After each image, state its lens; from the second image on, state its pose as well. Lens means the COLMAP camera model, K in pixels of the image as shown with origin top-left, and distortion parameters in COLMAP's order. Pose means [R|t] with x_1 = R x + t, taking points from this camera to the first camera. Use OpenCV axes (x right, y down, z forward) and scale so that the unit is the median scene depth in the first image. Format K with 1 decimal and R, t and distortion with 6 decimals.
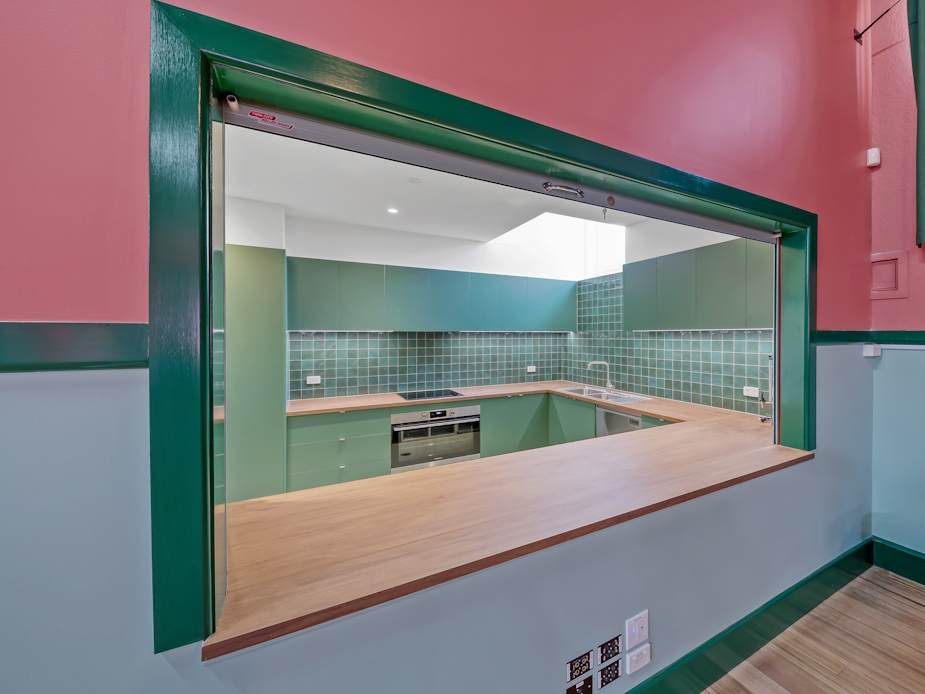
lens RADIAL K [[331.6, 0, 462.5], [0, 331.6, 342.7], [0, 0, 1]] dist [0.000280, 0.000021]
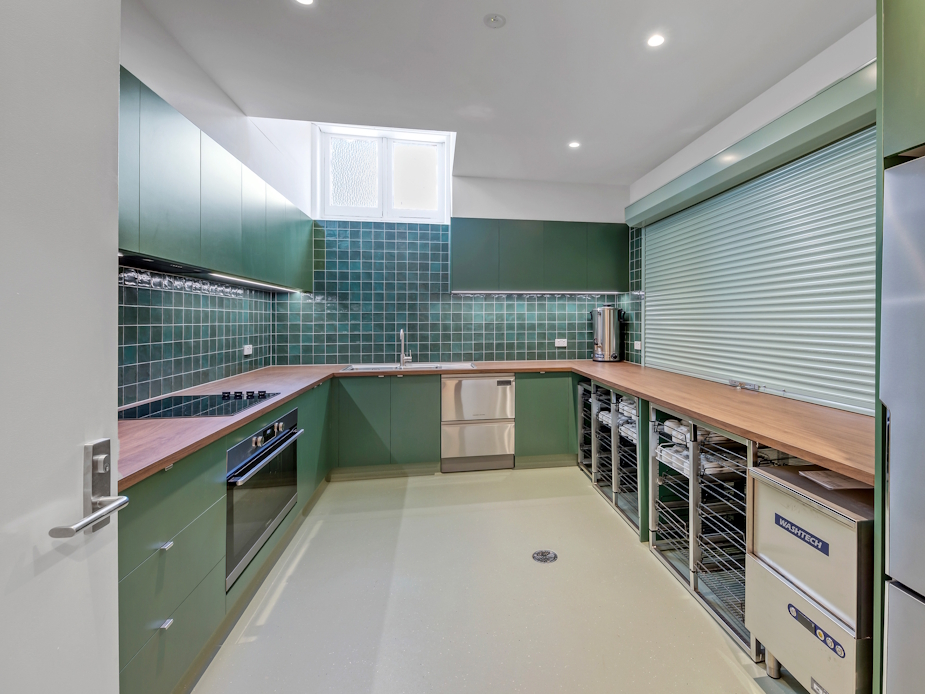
lens RADIAL K [[468.1, 0, 463.4], [0, 468.1, 325.6], [0, 0, 1]] dist [-0.000075, -0.000019]
pose [[0.365836, -0.002100, 0.930677, -0.685761], [0.005004, 0.999987, 0.000289, 0.058408], [-0.930666, 0.004551, 0.365842, 0.509806]]
